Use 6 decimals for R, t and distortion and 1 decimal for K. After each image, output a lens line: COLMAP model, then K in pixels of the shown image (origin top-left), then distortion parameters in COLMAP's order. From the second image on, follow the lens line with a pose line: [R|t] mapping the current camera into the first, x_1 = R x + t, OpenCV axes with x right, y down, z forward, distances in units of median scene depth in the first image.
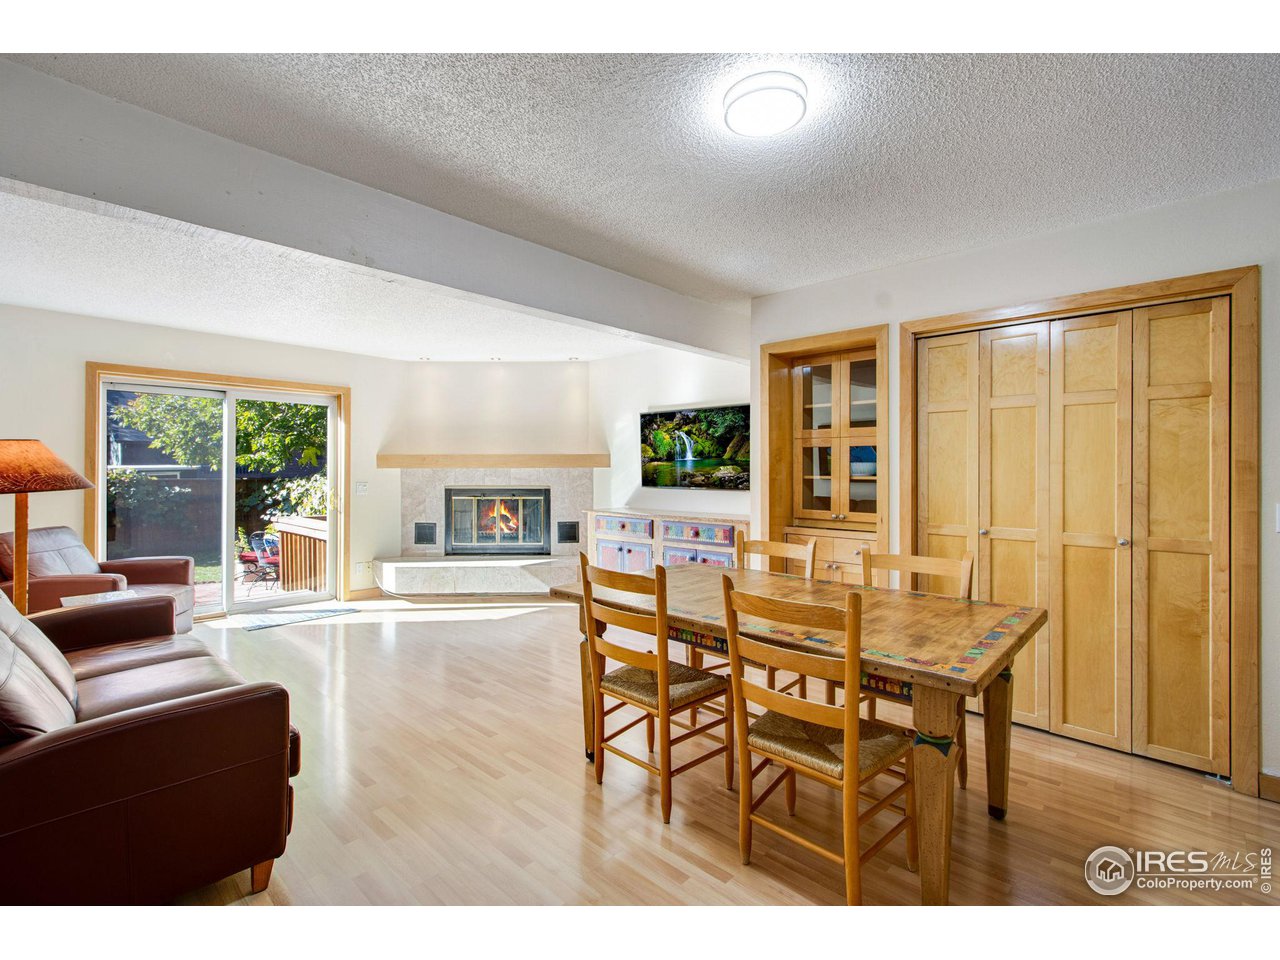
lens RADIAL K [[612.4, 0, 633.5], [0, 612.4, 479.2], [0, 0, 1]] dist [-0.012451, 0.001157]
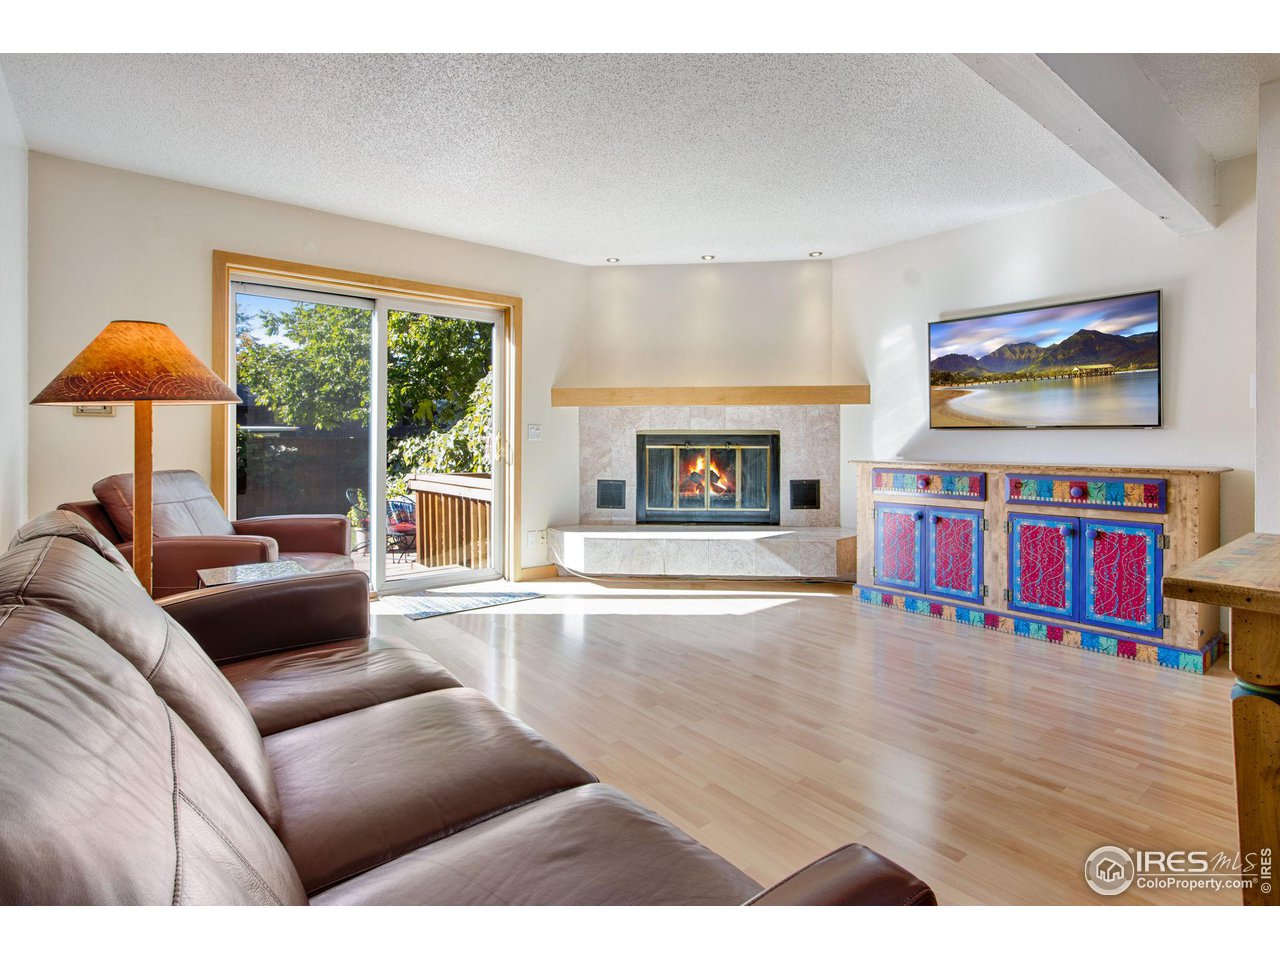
lens RADIAL K [[696.8, 0, 652.7], [0, 696.8, 445.9], [0, 0, 1]] dist [-0.018504, 0.000298]
pose [[0.990142, 0.001689, -0.140056, -0.173193], [-0.001679, 0.999999, 0.000187, 0.029822], [0.140056, 0.000050, 0.990144, 0.162852]]
